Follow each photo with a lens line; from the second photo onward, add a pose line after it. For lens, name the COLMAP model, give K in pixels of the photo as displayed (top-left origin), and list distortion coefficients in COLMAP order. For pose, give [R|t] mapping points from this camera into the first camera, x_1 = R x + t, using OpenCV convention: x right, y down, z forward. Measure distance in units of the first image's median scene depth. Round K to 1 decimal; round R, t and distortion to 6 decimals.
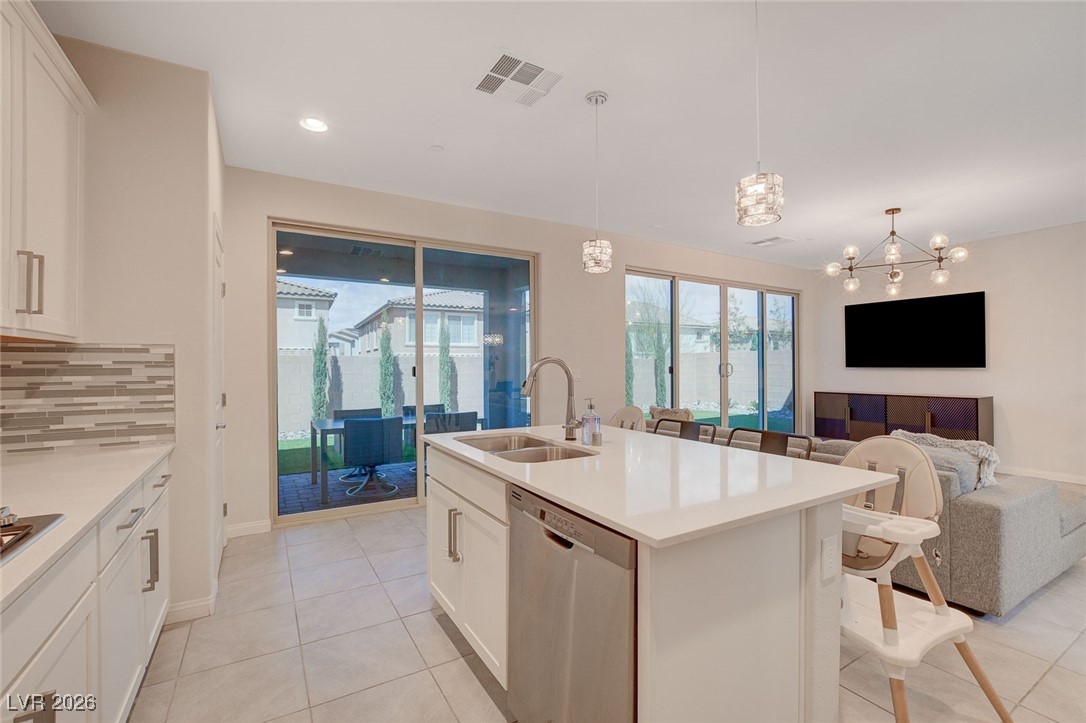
lens RADIAL K [[468.2, 0, 538.2], [0, 468.2, 368.4], [0, 0, 1]] dist [-0.018723, 0.001931]
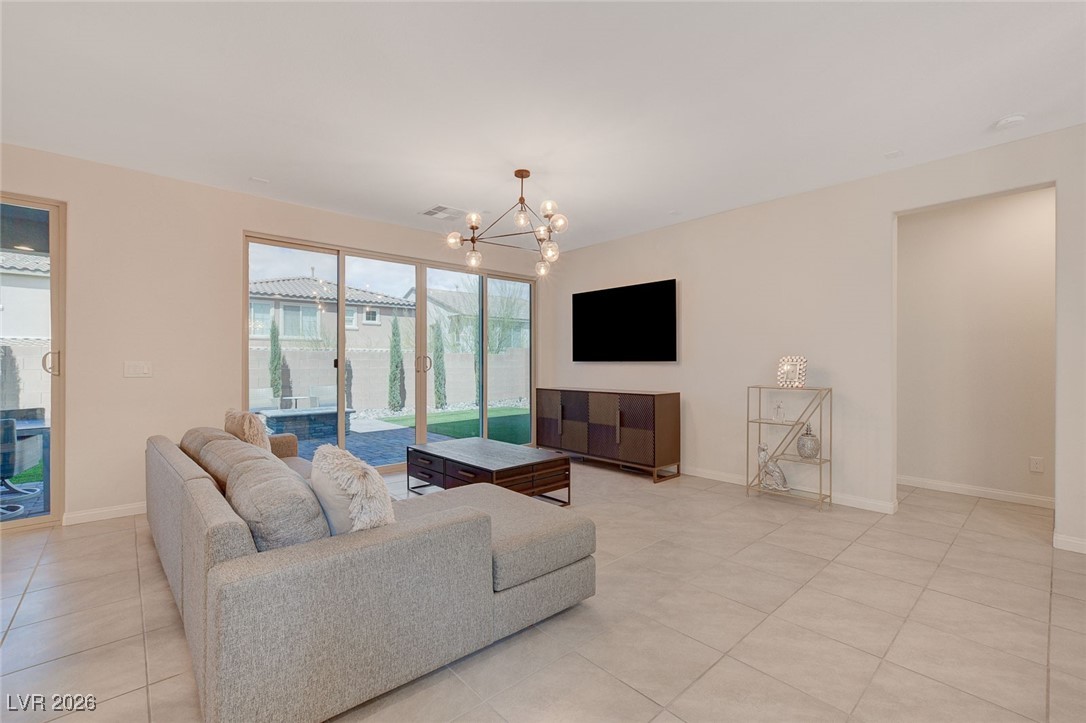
lens RADIAL K [[468.2, 0, 538.3], [0, 468.2, 359.5], [0, 0, 1]] dist [-0.018723, 0.001931]
pose [[0.979036, 0.002167, 0.203675, 0.466065], [0.000170, 0.999934, -0.011458, 0.005181], [-0.203686, 0.011253, 0.978972, 0.124373]]
